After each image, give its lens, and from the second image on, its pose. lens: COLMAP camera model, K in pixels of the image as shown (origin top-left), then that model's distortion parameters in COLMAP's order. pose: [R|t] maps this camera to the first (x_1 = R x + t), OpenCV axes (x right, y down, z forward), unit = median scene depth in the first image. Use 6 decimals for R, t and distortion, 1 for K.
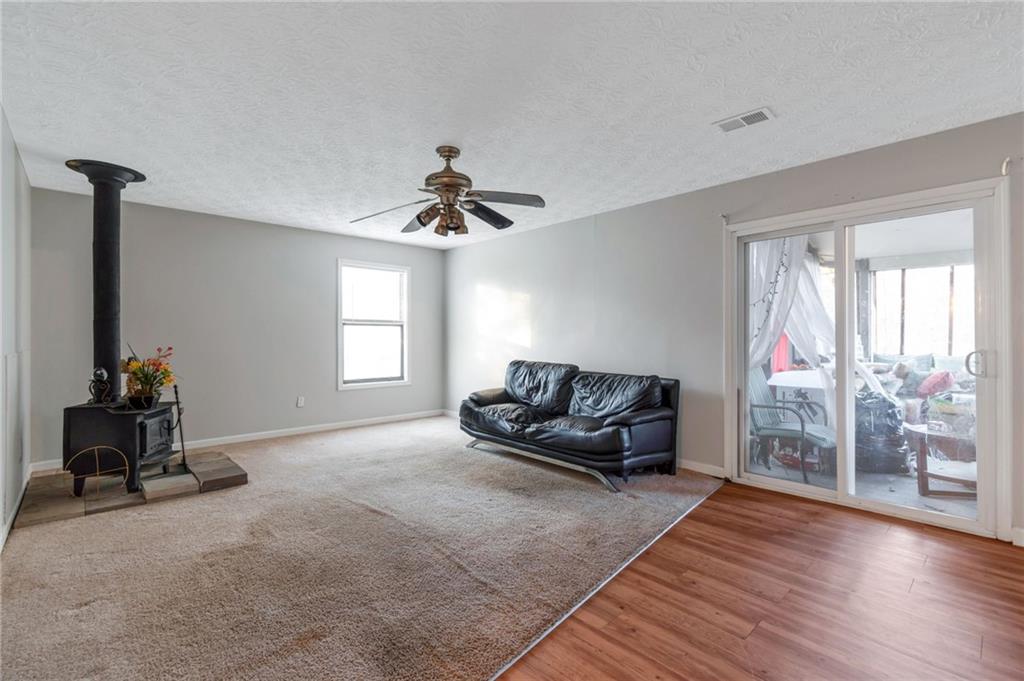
lens RADIAL K [[455.7, 0, 512.0], [0, 455.7, 340.5], [0, 0, 1]] dist [-0.000832, 0.000027]
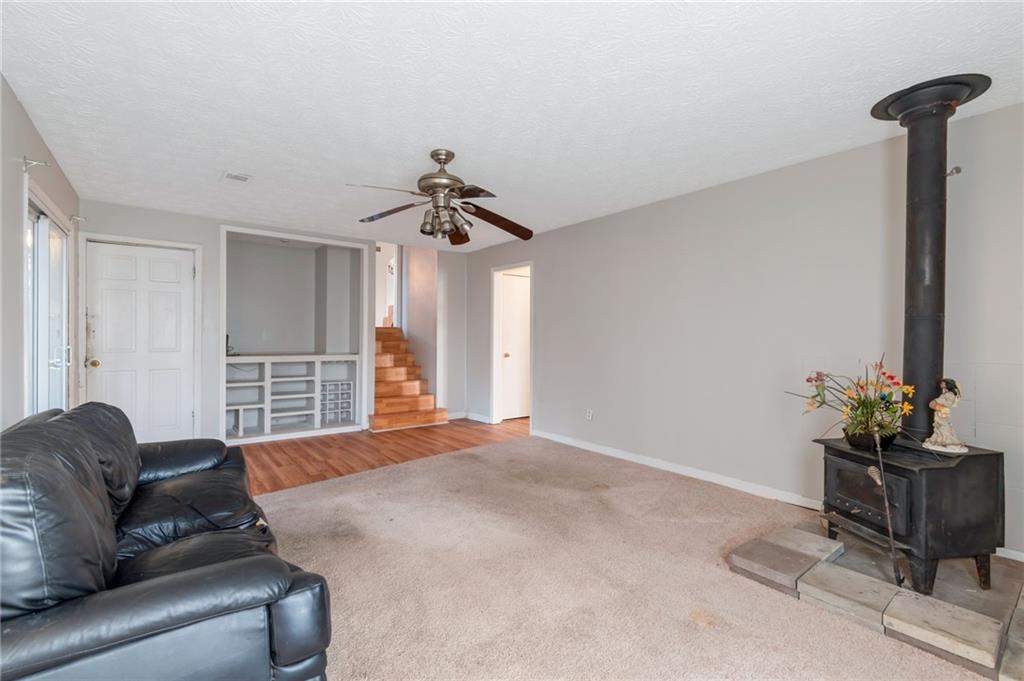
lens RADIAL K [[455.7, 0, 512.0], [0, 455.7, 340.5], [0, 0, 1]] dist [-0.000832, 0.000027]
pose [[-0.995558, -0.005476, 0.093987, -0.474399], [-0.004478, 0.999931, 0.010825, -0.008912], [-0.094040, 0.010356, -0.995515, 2.442069]]
